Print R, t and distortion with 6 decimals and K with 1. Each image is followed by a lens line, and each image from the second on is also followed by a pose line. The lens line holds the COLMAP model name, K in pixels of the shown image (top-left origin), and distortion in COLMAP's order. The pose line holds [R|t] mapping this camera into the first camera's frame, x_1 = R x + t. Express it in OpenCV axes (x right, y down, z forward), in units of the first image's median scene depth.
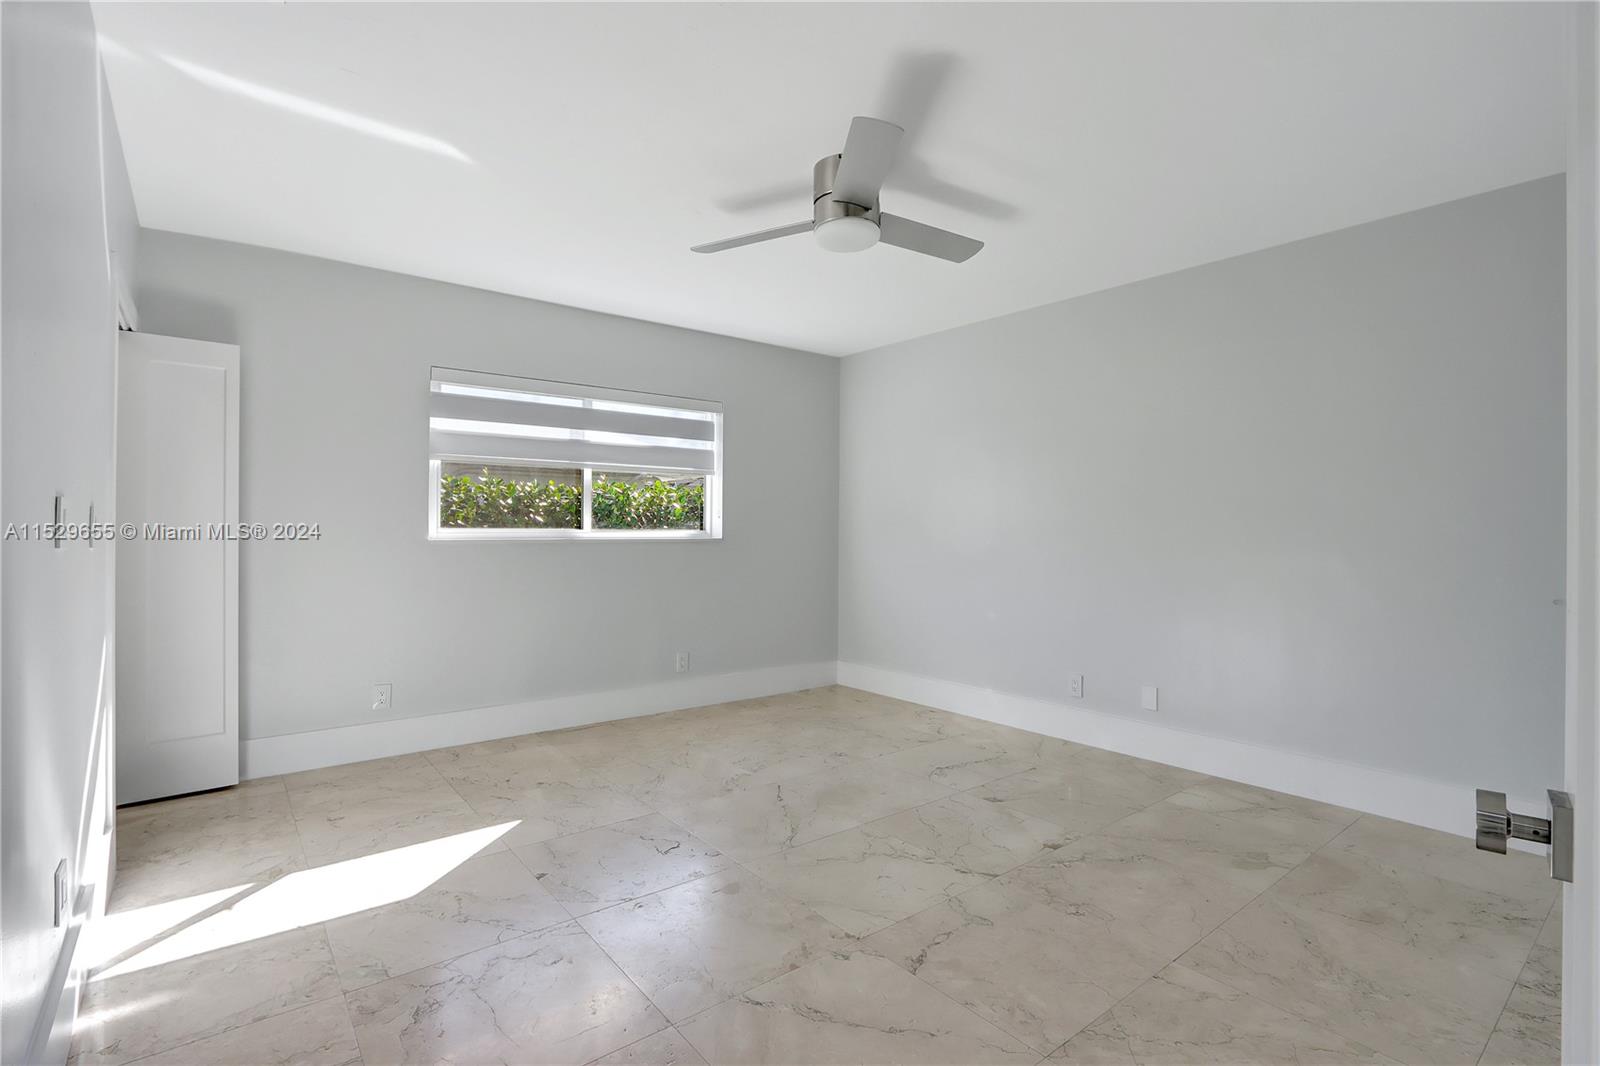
lens RADIAL K [[760.5, 0, 782.2], [0, 760.5, 516.9], [0, 0, 1]] dist [-0.023785, 0.001390]
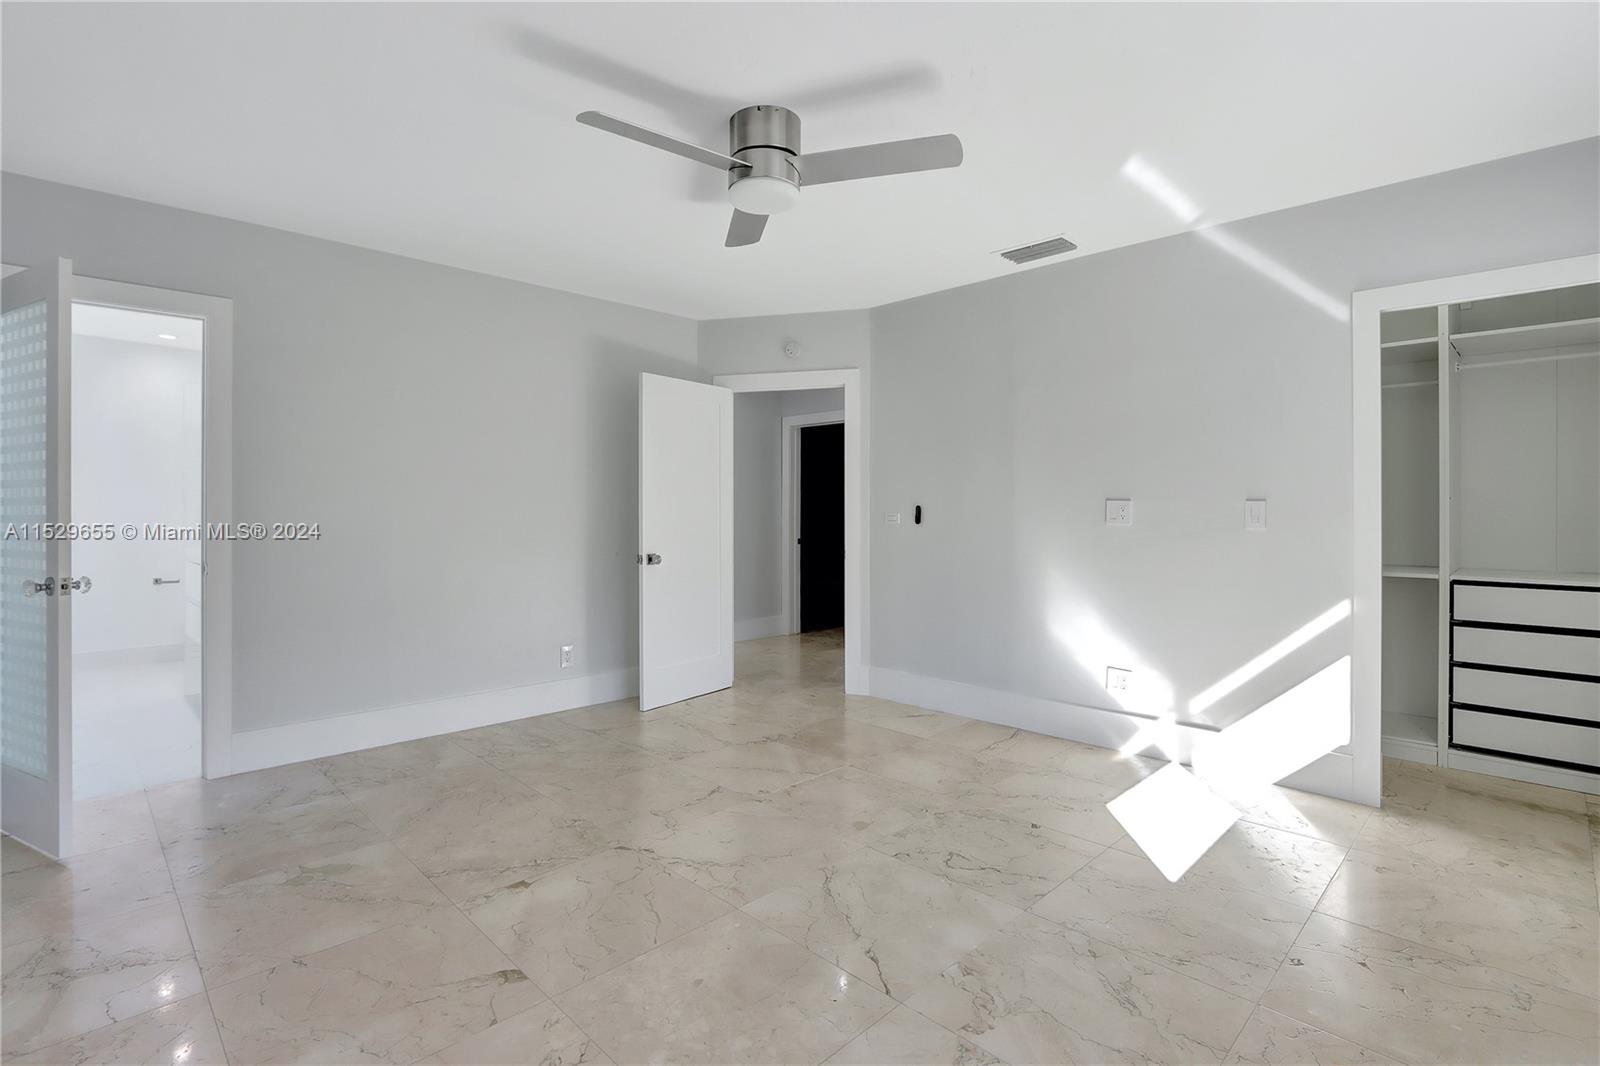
lens RADIAL K [[760.5, 0, 782.2], [0, 760.5, 516.9], [0, 0, 1]] dist [-0.023785, 0.001390]
pose [[-0.993229, -0.003625, -0.116113, 0.171407], [-0.002496, 0.999948, -0.009867, 0.029807], [0.116143, -0.009511, -0.993187, 1.953772]]
